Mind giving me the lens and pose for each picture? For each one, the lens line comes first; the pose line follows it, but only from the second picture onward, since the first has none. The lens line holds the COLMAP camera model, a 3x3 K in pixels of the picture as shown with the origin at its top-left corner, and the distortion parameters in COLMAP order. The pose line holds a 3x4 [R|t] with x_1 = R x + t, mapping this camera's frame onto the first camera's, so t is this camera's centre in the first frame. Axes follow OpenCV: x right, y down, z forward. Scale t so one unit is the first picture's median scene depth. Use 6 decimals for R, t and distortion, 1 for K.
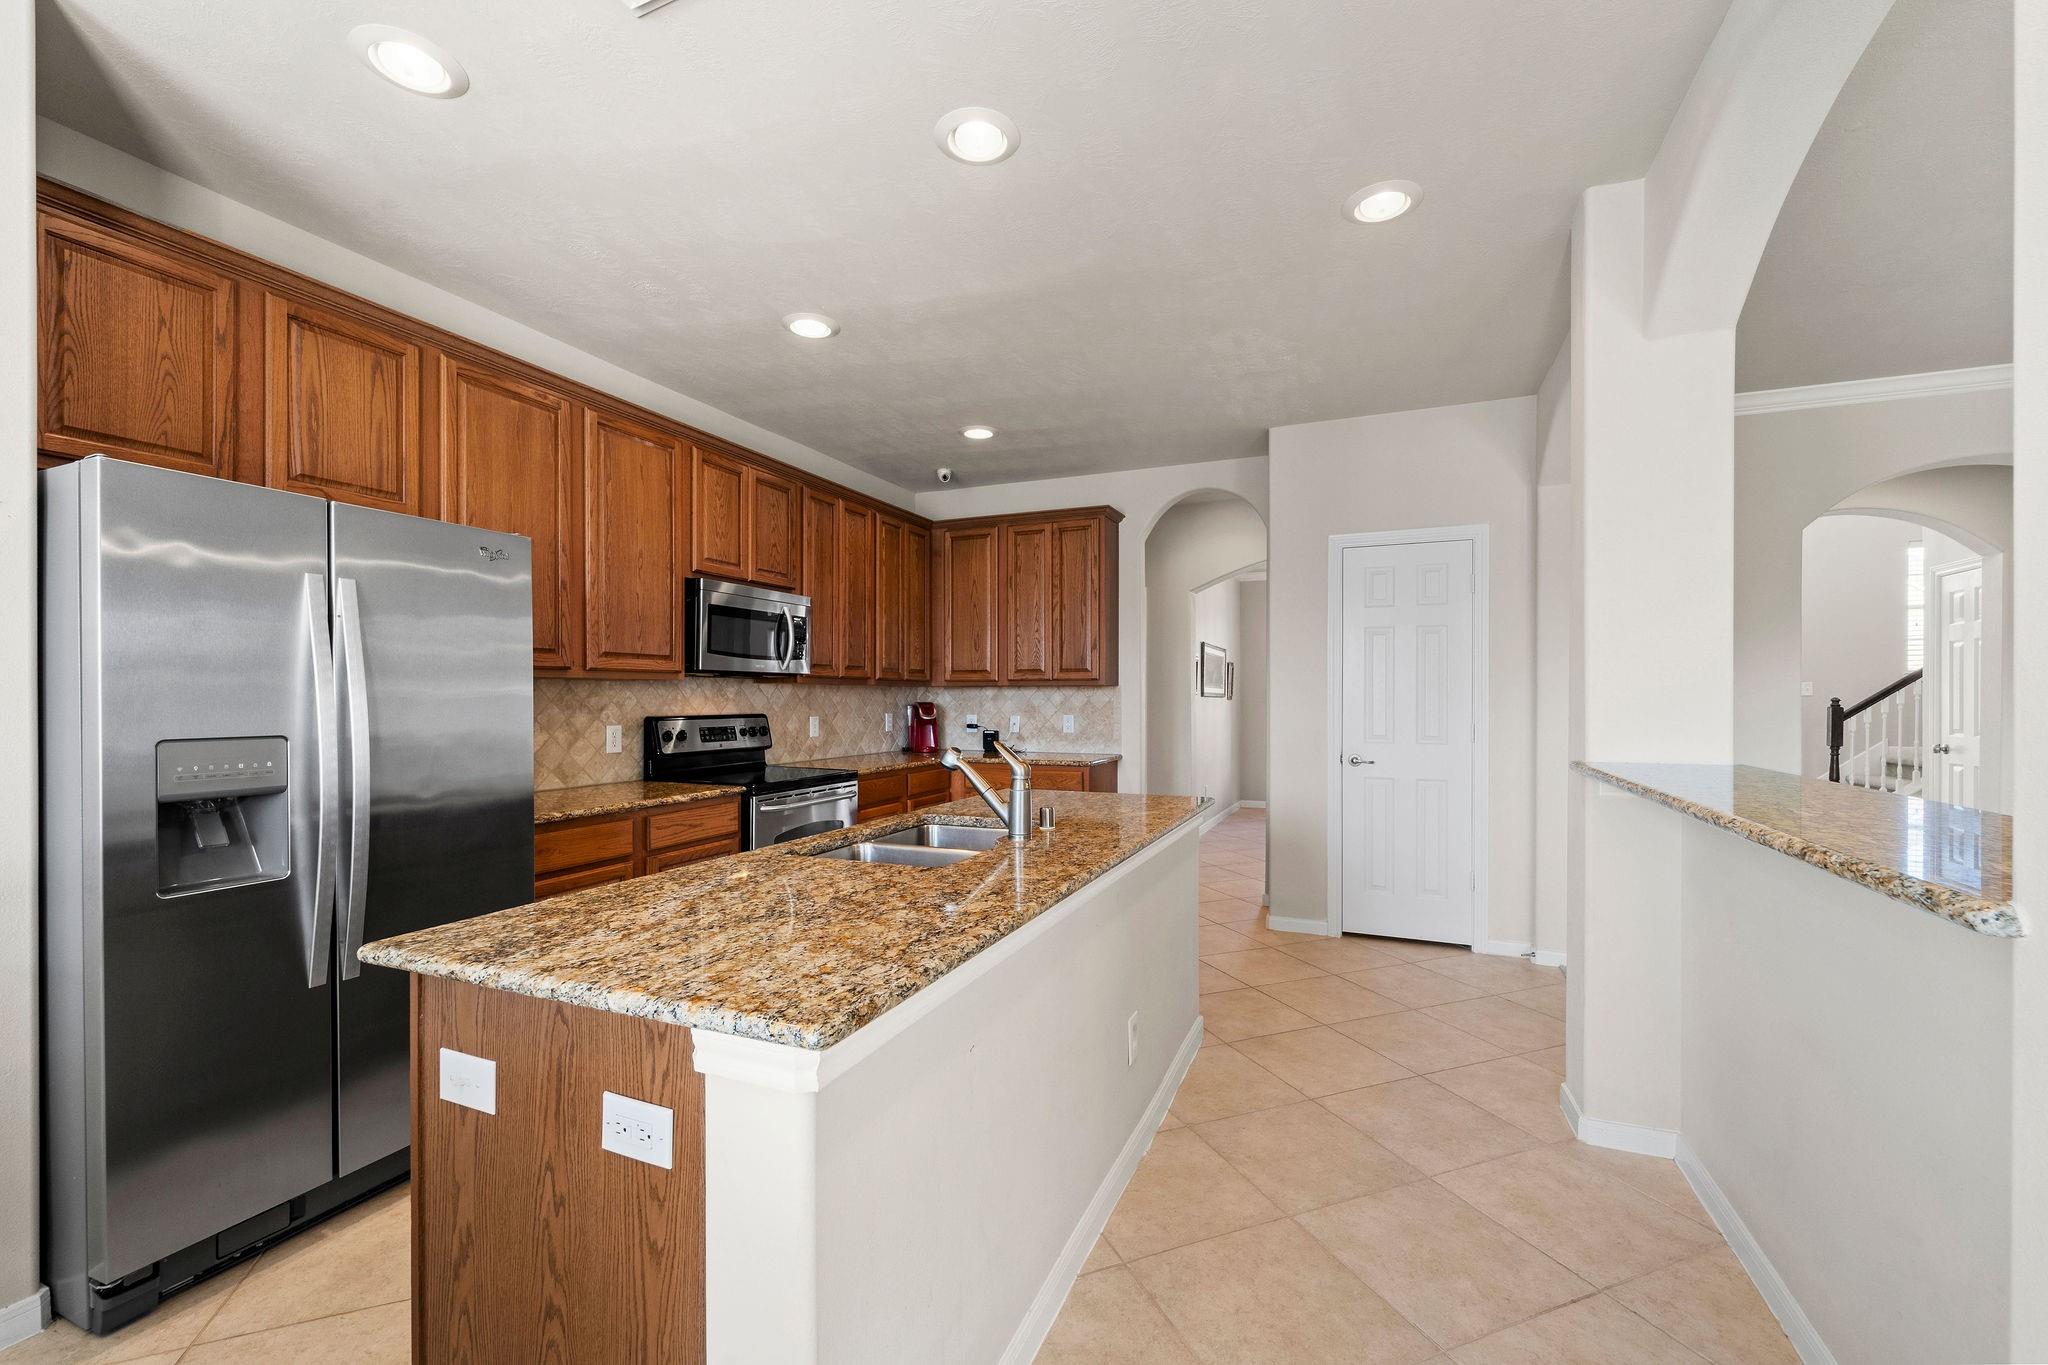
lens RADIAL K [[832.1, 0, 1021.3], [0, 832.1, 694.9], [0, 0, 1]] dist [0.001532, -0.000564]
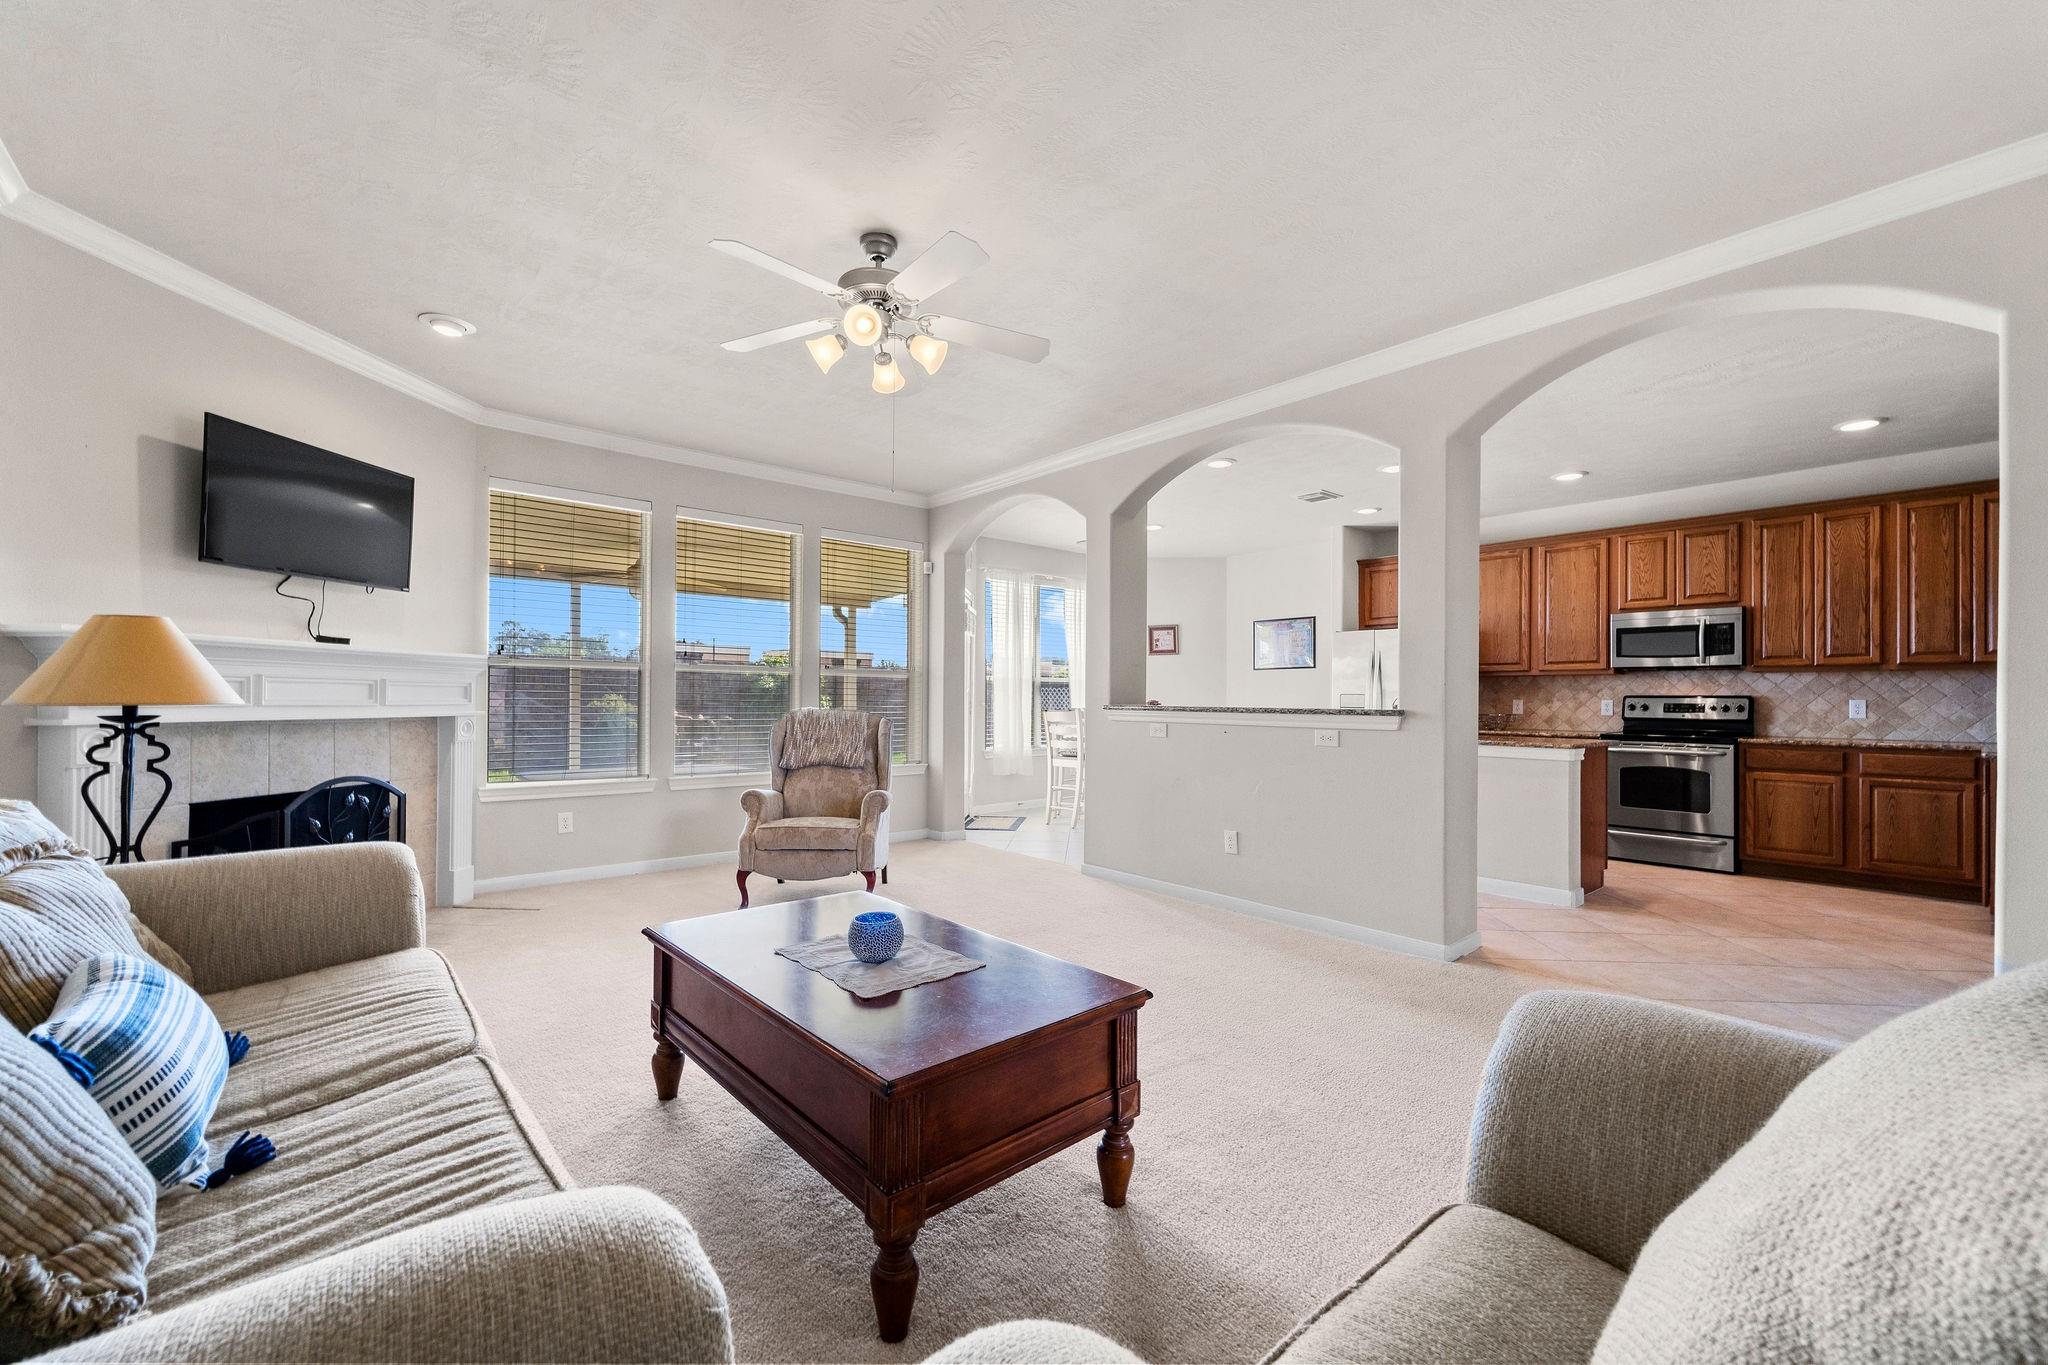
lens RADIAL K [[832.1, 0, 1019.3], [0, 832.1, 691.9], [0, 0, 1]] dist [0.001532, -0.000564]
pose [[-0.427461, -0.010456, -0.903974, 1.475425], [-0.005362, 0.999945, -0.009031, 0.037050], [0.904018, 0.000987, -0.427493, 0.545720]]
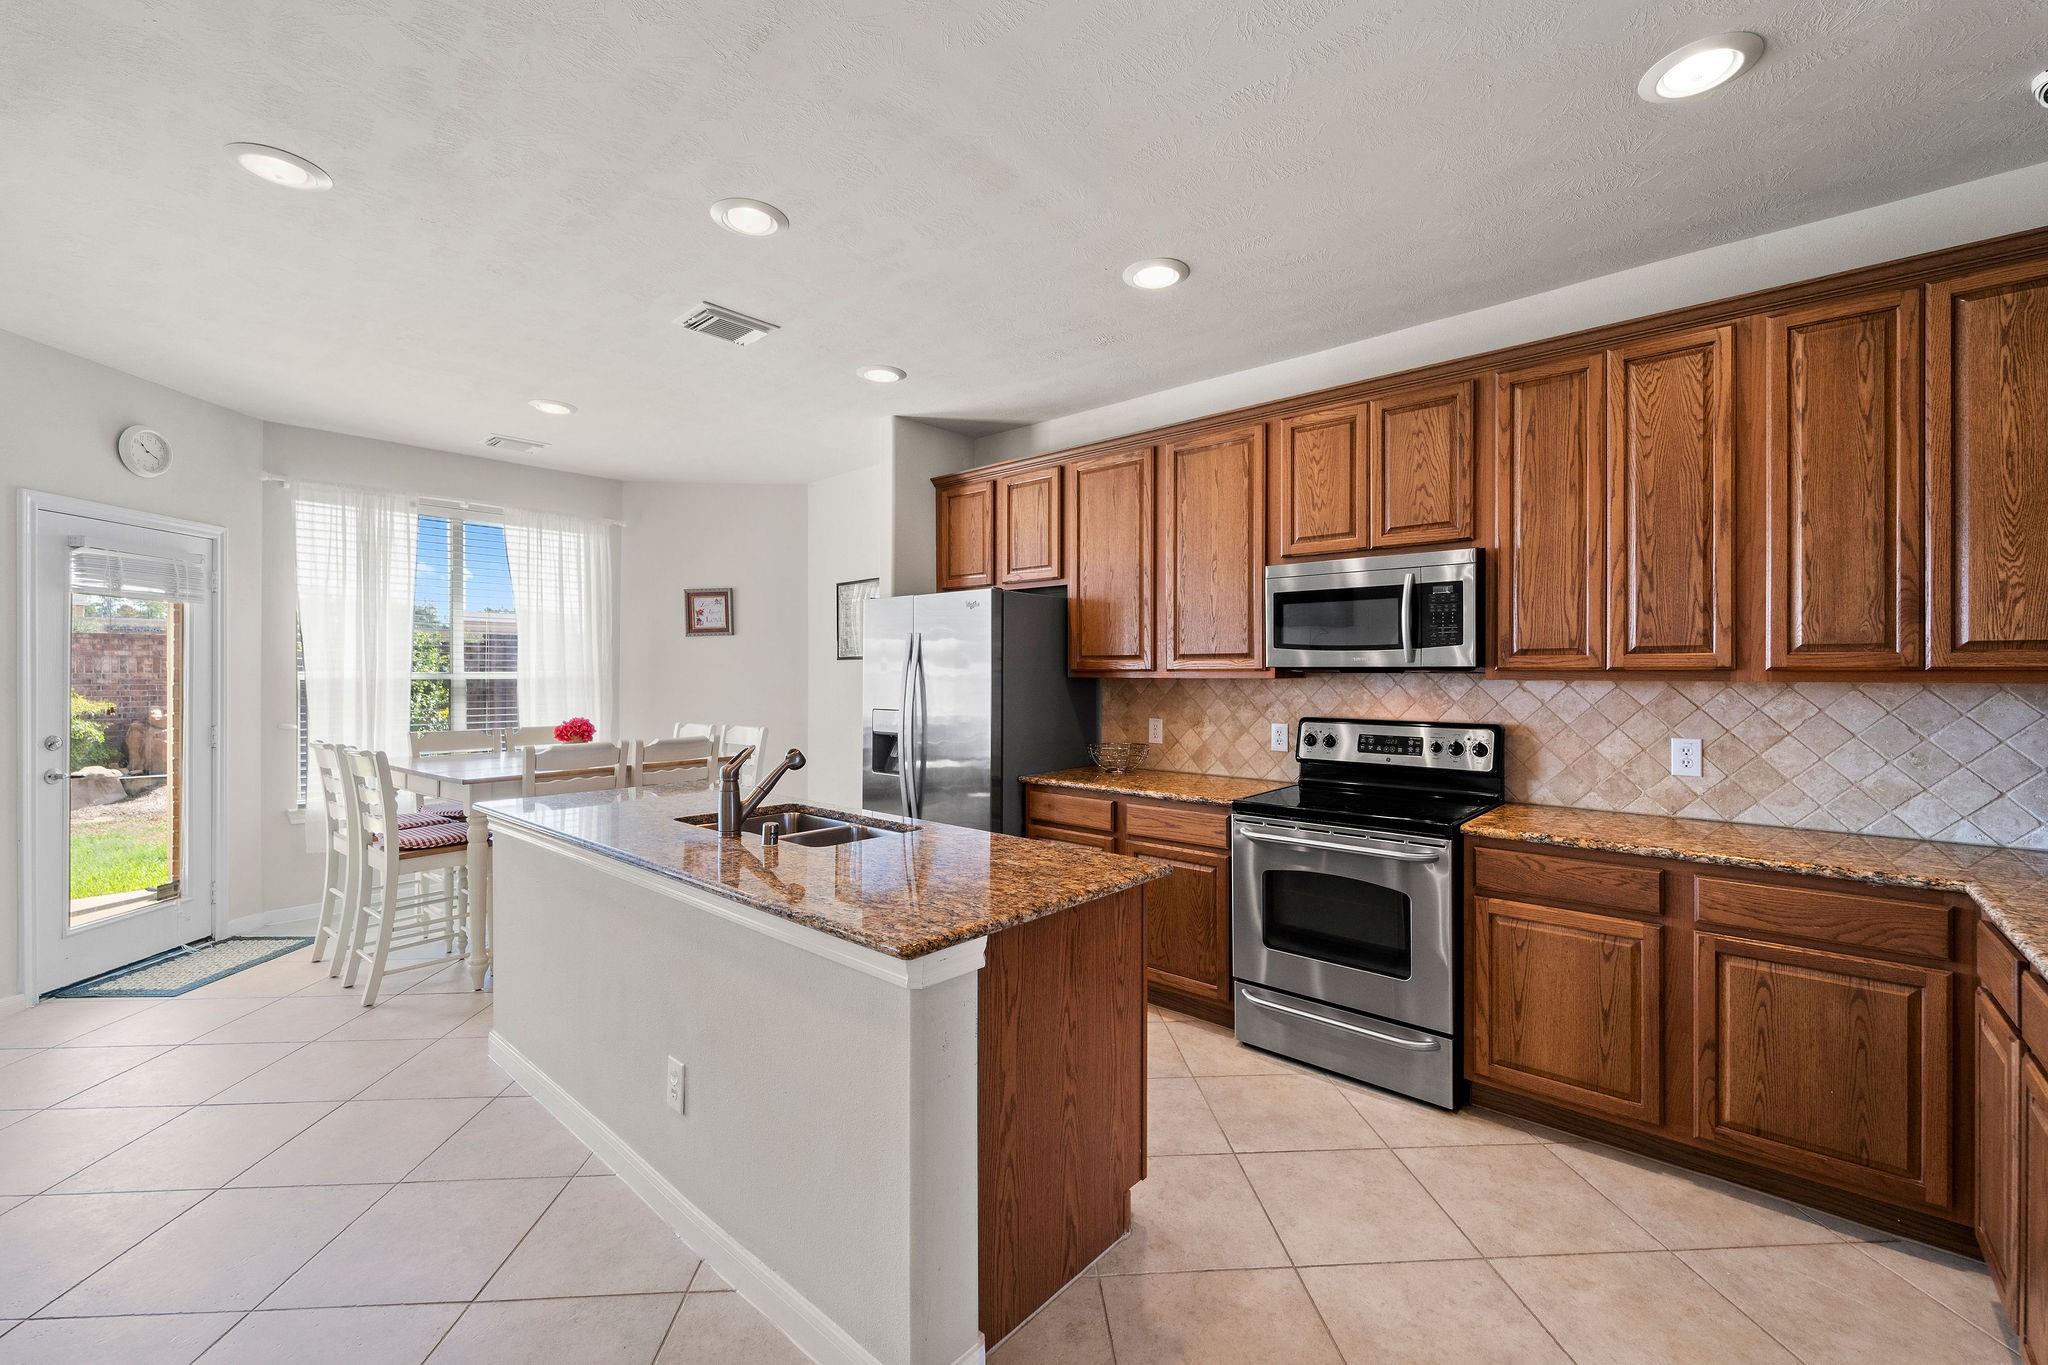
lens RADIAL K [[832.1, 0, 1028.7], [0, 832.1, 671.3], [0, 0, 1]] dist [0.001532, -0.000564]
pose [[-0.302795, 0.000861, -0.953055, 0.483139], [0.001979, 0.999998, 0.000275, -0.023114], [0.953054, -0.001803, -0.302796, 0.892372]]
